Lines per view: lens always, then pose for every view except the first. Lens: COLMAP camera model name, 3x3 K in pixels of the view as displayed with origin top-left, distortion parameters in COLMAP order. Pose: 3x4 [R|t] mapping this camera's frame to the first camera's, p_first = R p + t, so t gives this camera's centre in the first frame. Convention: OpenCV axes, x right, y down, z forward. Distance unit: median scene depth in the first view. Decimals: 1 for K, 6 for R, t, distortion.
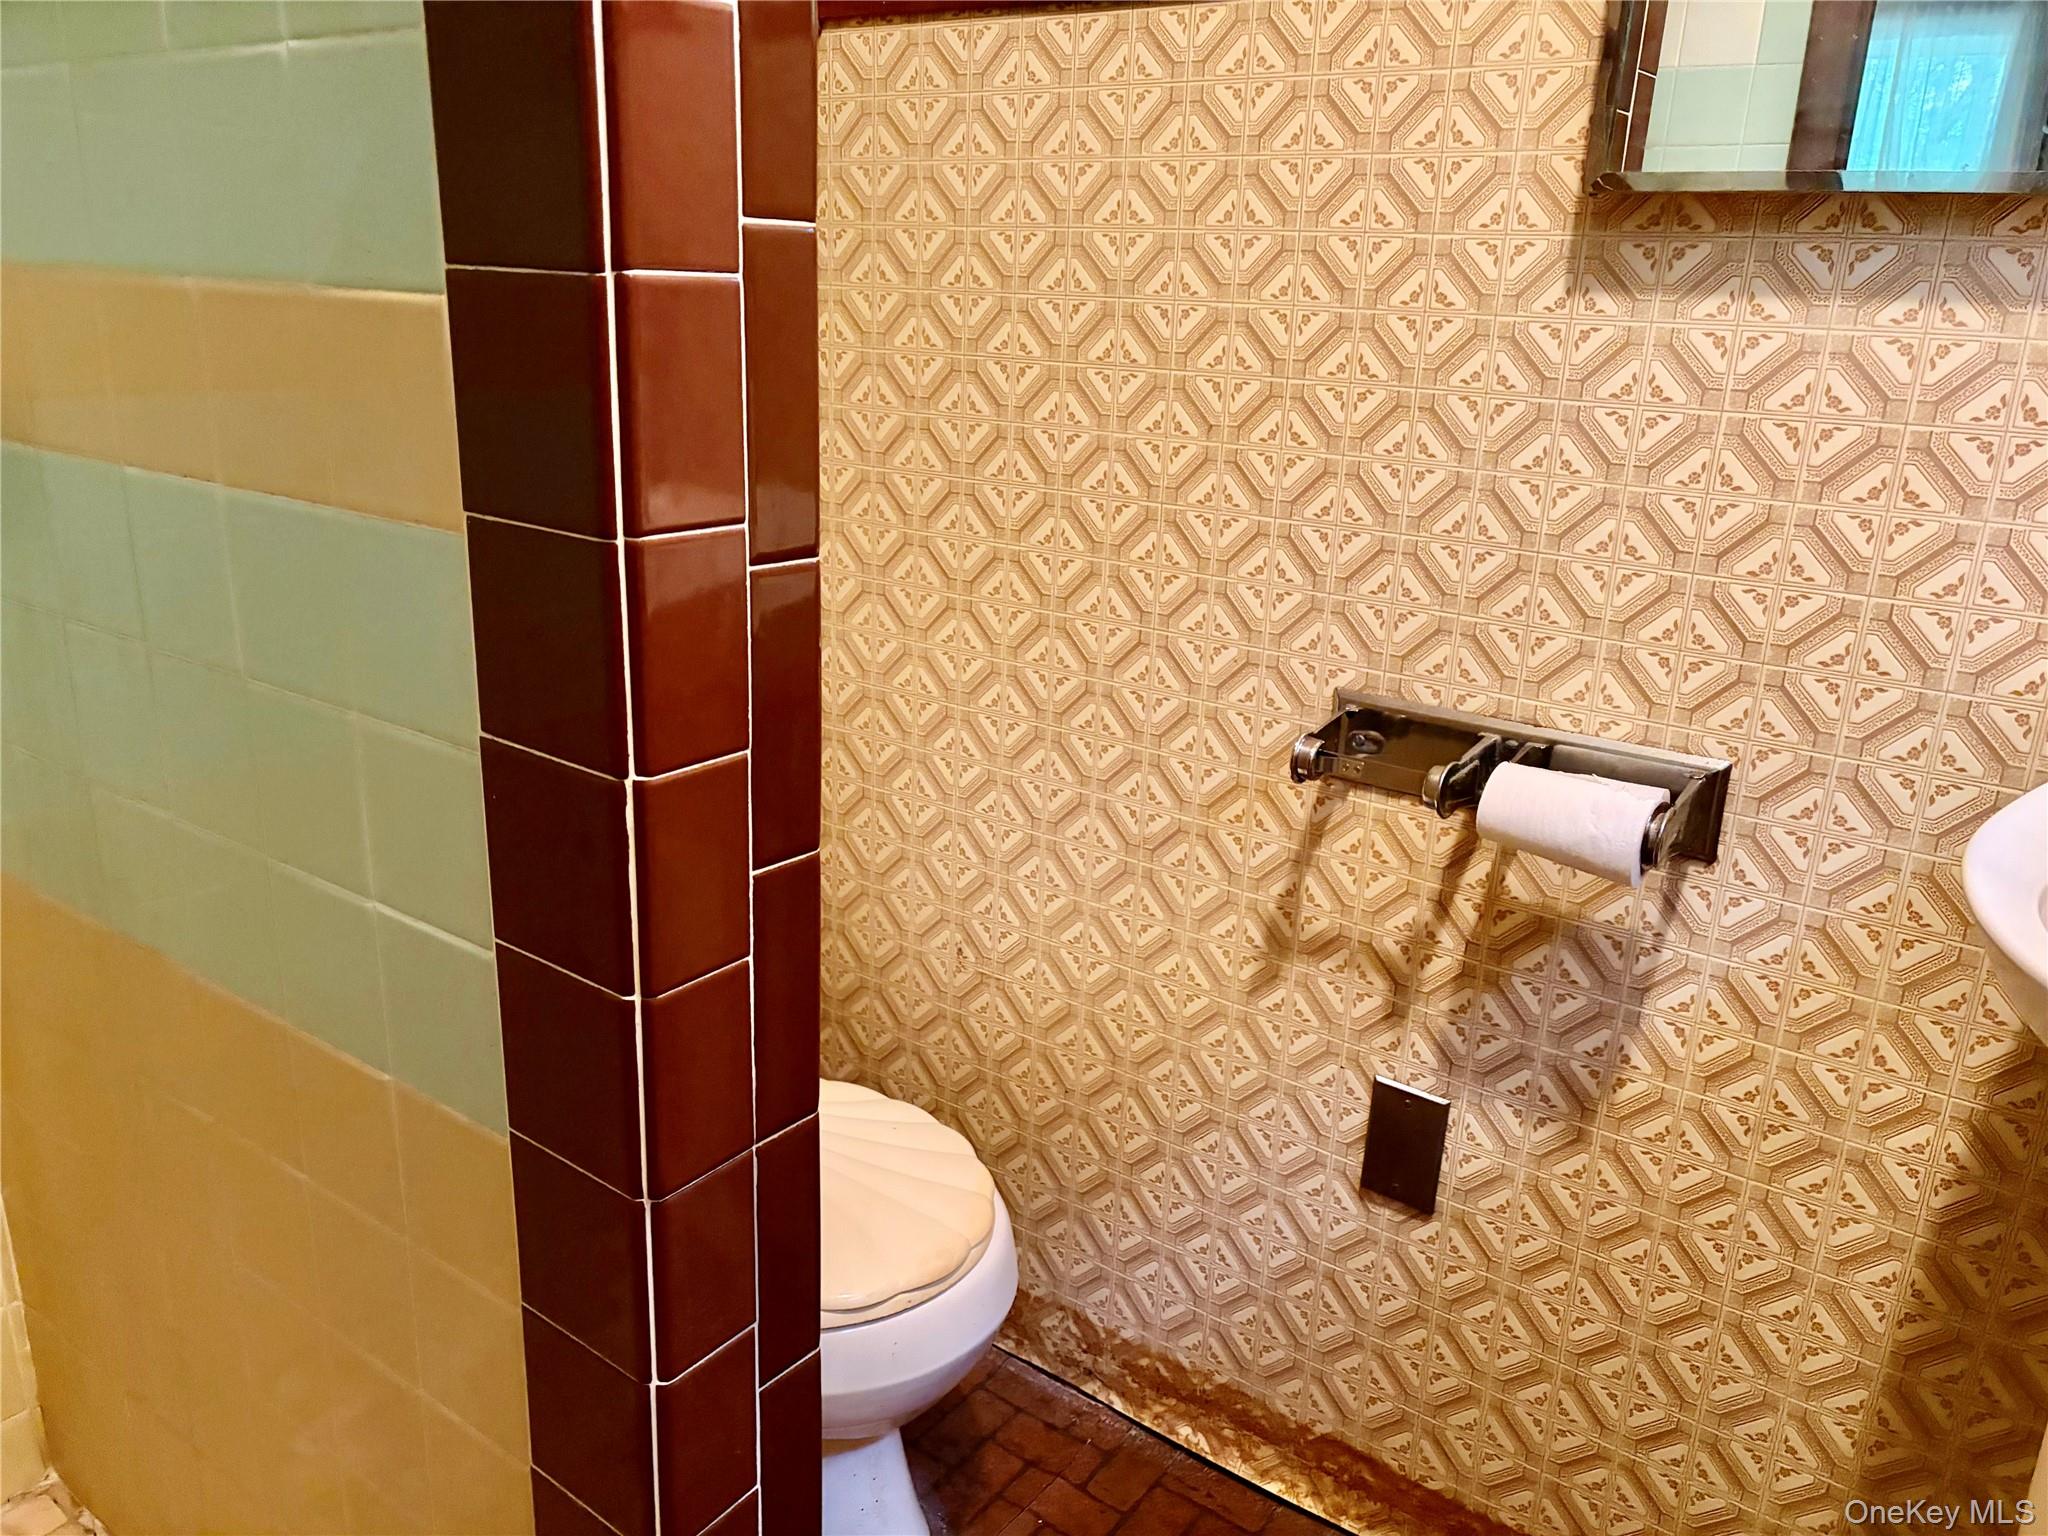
lens RADIAL K [[1545.7, 0, 1032.0], [0, 1545.7, 774.9], [0, 0, 1]] dist [0.046152, -0.043978]
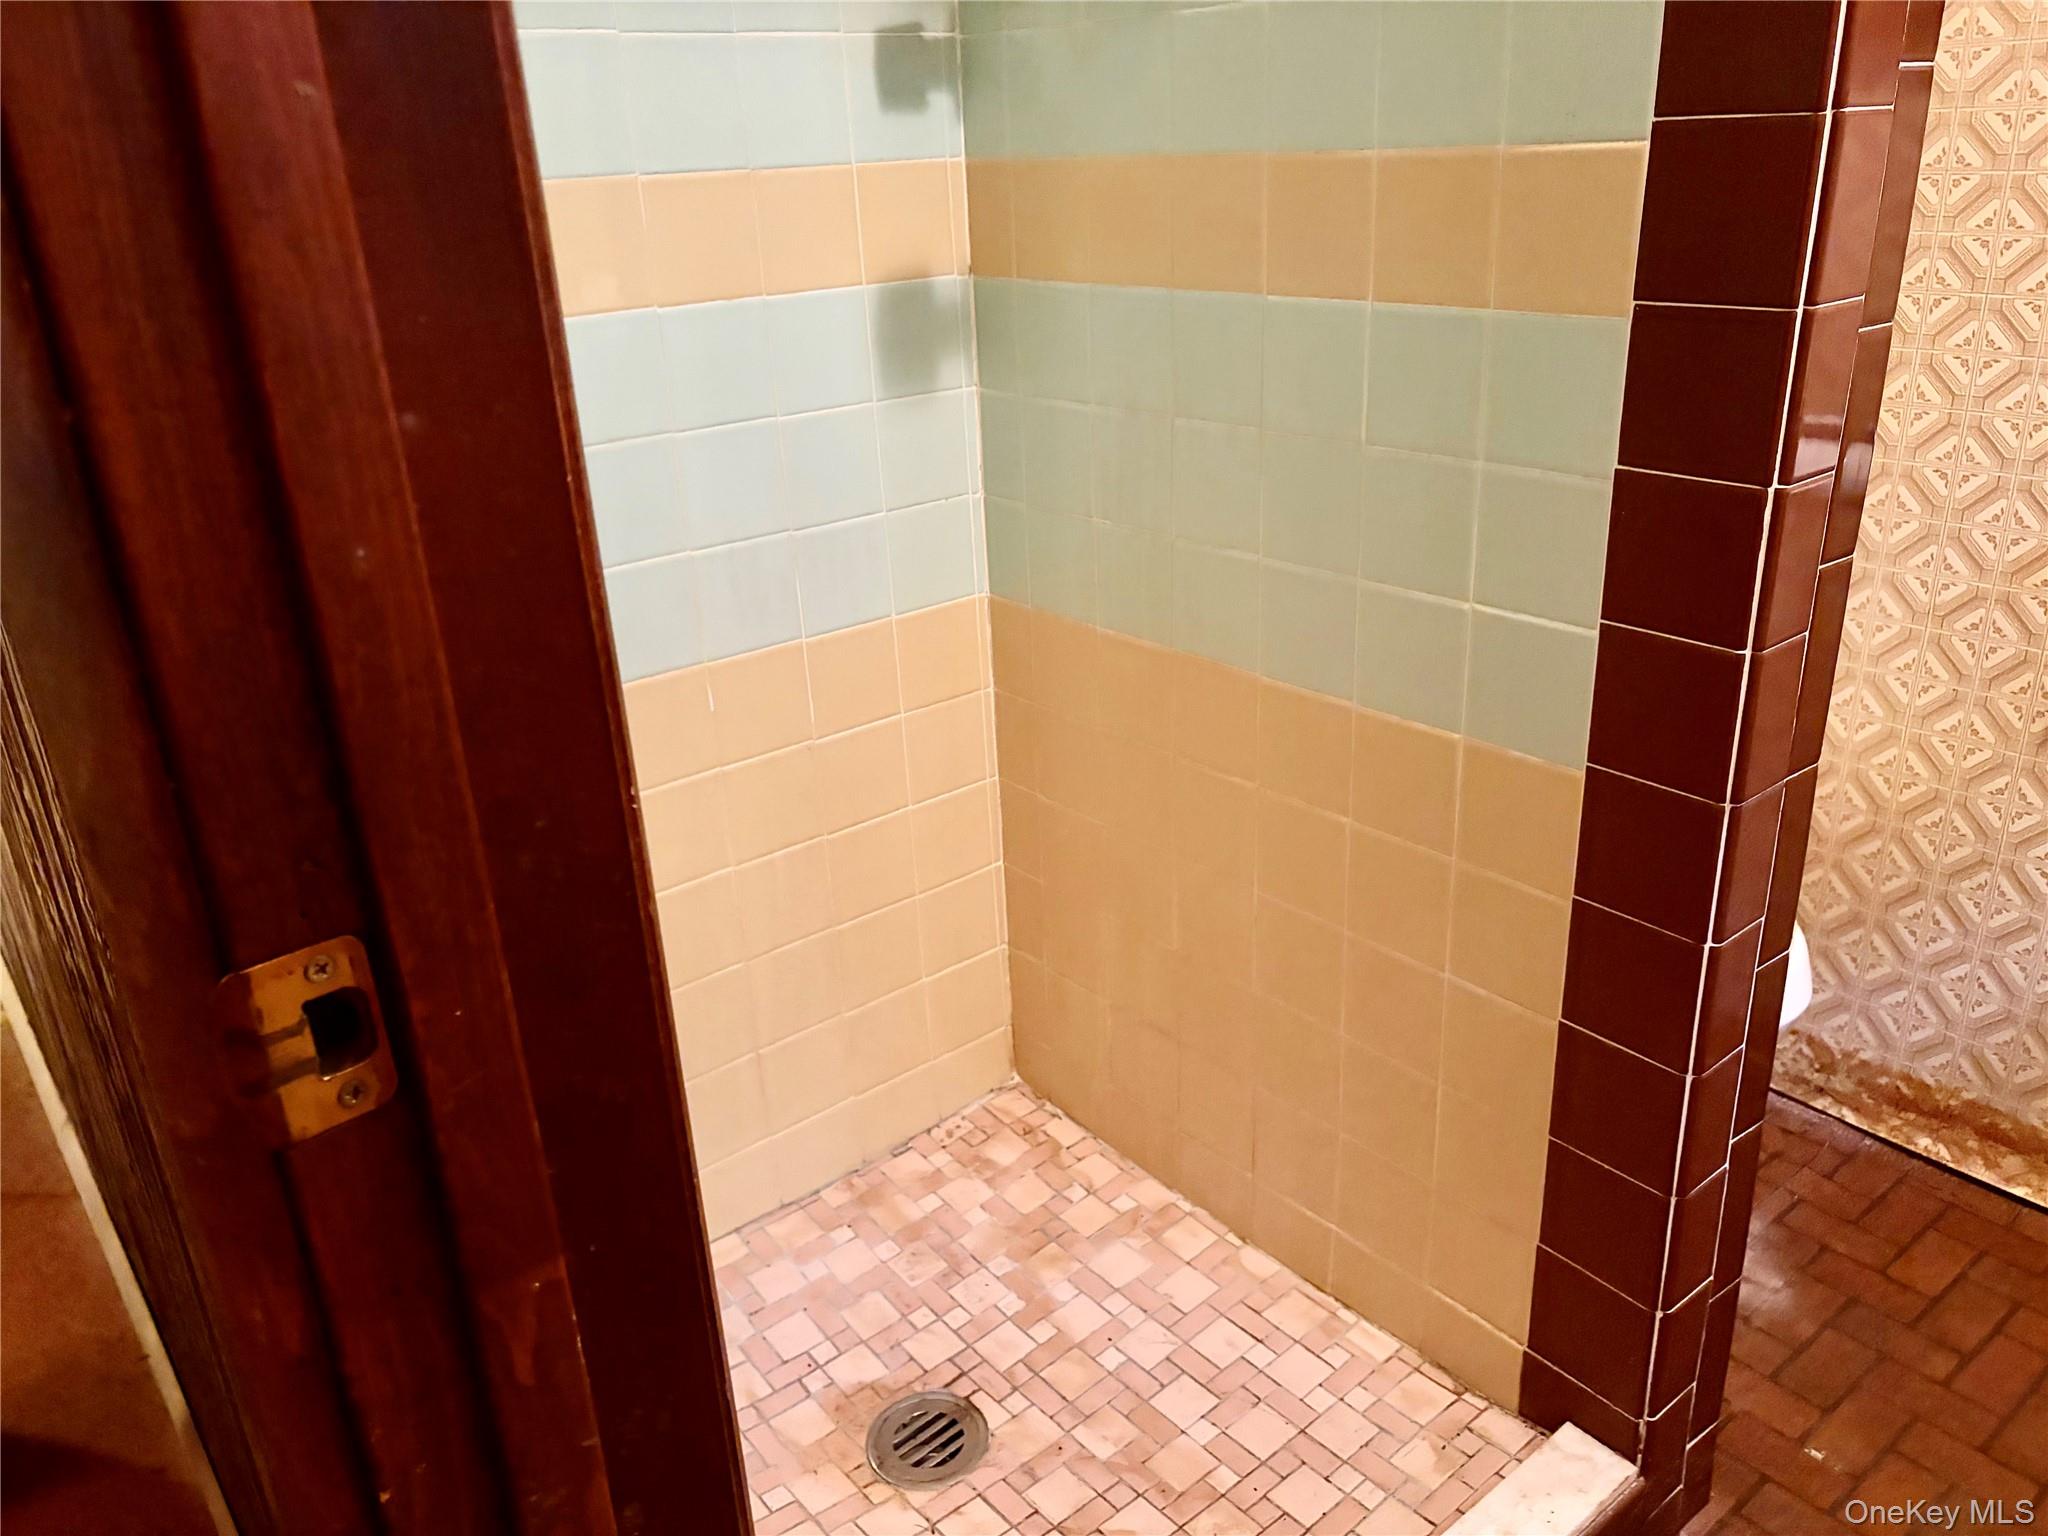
lens RADIAL K [[1545.7, 0, 1033.8], [0, 1545.7, 760.6], [0, 0, 1]] dist [0.046152, -0.043978]
pose [[0.965138, 0.022699, -0.260754, -0.239085], [-0.003379, 0.997230, 0.074303, 0.065885], [0.261719, -0.070832, 0.962542, -0.242436]]
